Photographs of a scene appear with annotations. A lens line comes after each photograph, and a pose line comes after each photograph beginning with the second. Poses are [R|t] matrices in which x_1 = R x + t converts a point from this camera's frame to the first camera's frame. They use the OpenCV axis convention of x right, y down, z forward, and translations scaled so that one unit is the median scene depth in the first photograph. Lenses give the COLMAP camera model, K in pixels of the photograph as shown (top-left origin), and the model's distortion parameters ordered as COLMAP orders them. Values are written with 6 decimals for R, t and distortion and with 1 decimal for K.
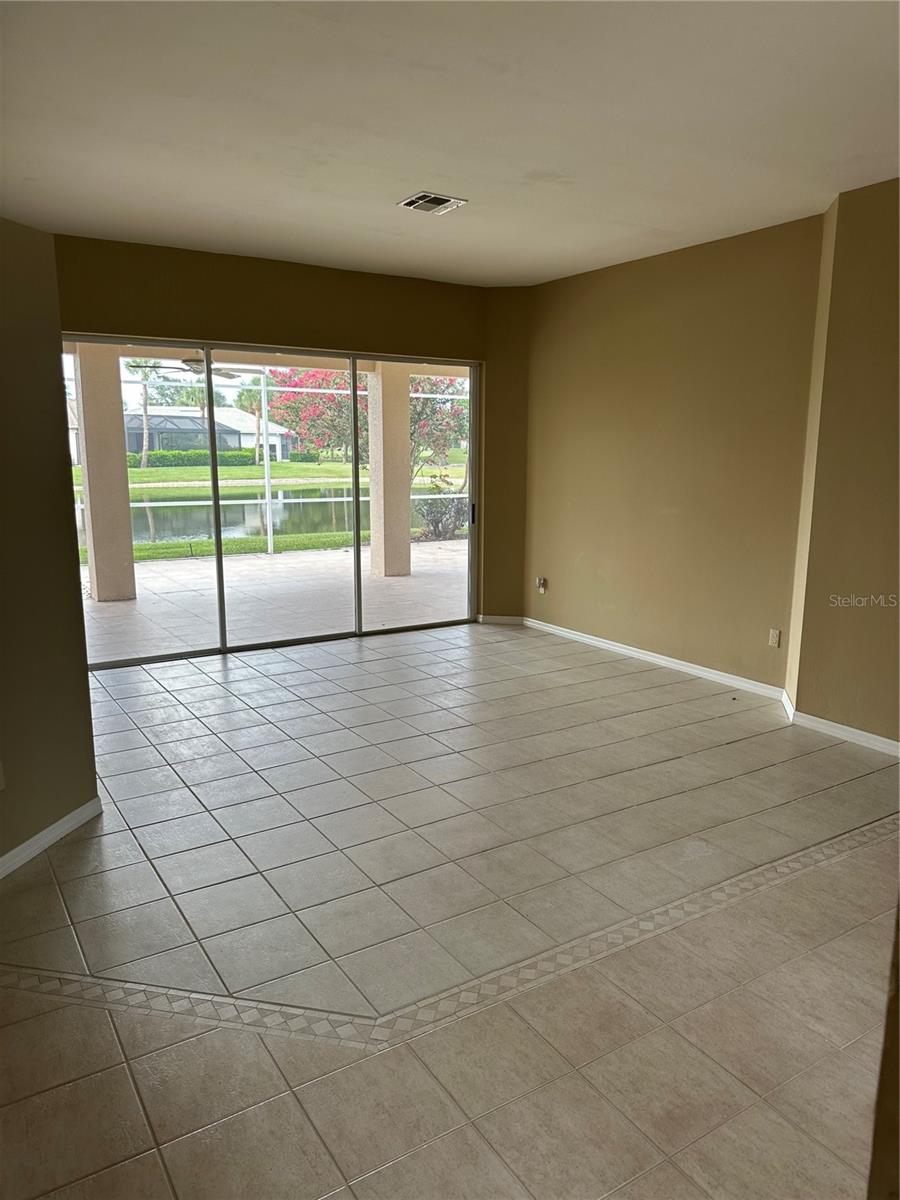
lens RADIAL K [[853.8, 0, 453.9], [0, 853.8, 605.5], [0, 0, 1]] dist [0.047917, -0.037335]
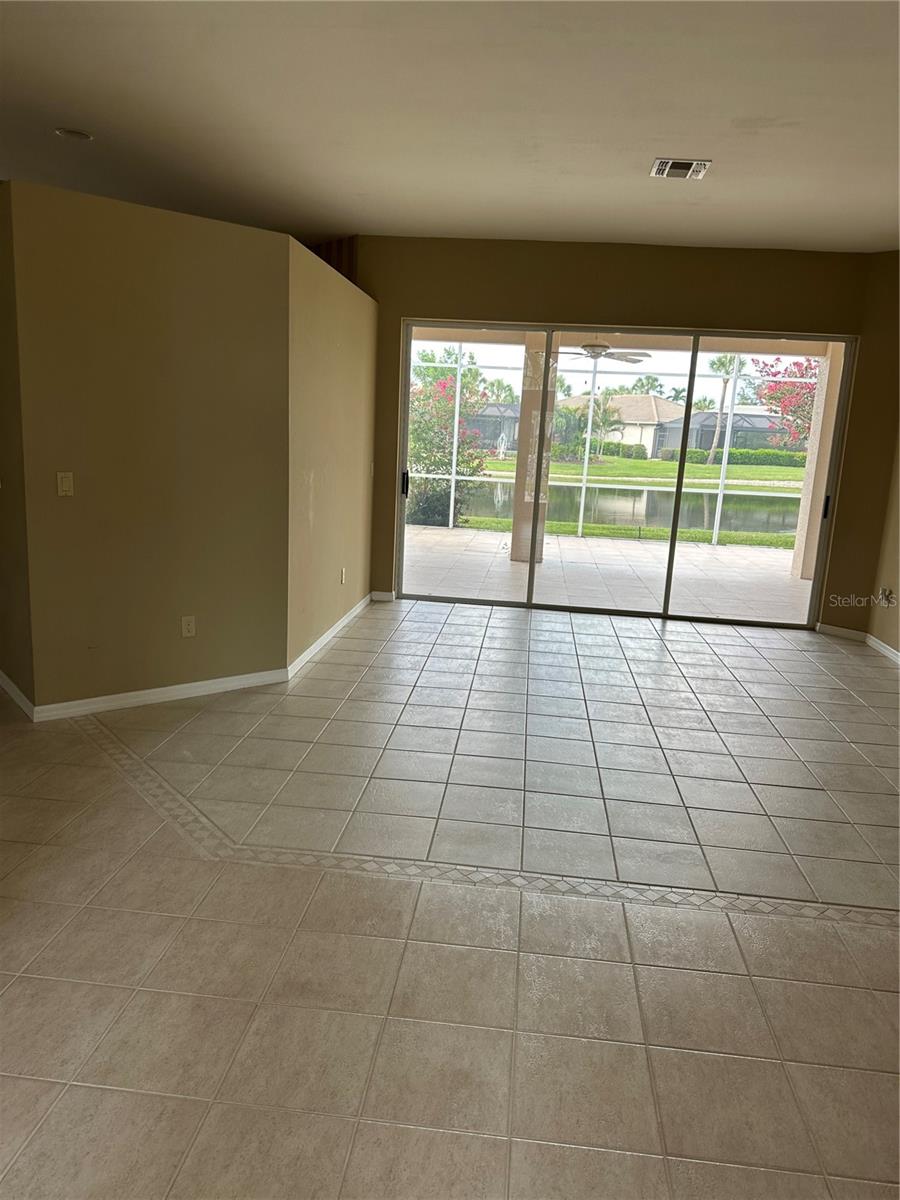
lens RADIAL K [[853.8, 0, 451.4], [0, 853.8, 592.1], [0, 0, 1]] dist [0.047917, -0.037335]
pose [[0.778492, 0.156020, -0.607953, 0.300692], [-0.166295, 0.985268, 0.039907, 0.008034], [0.605224, 0.070032, 0.792969, 0.065353]]
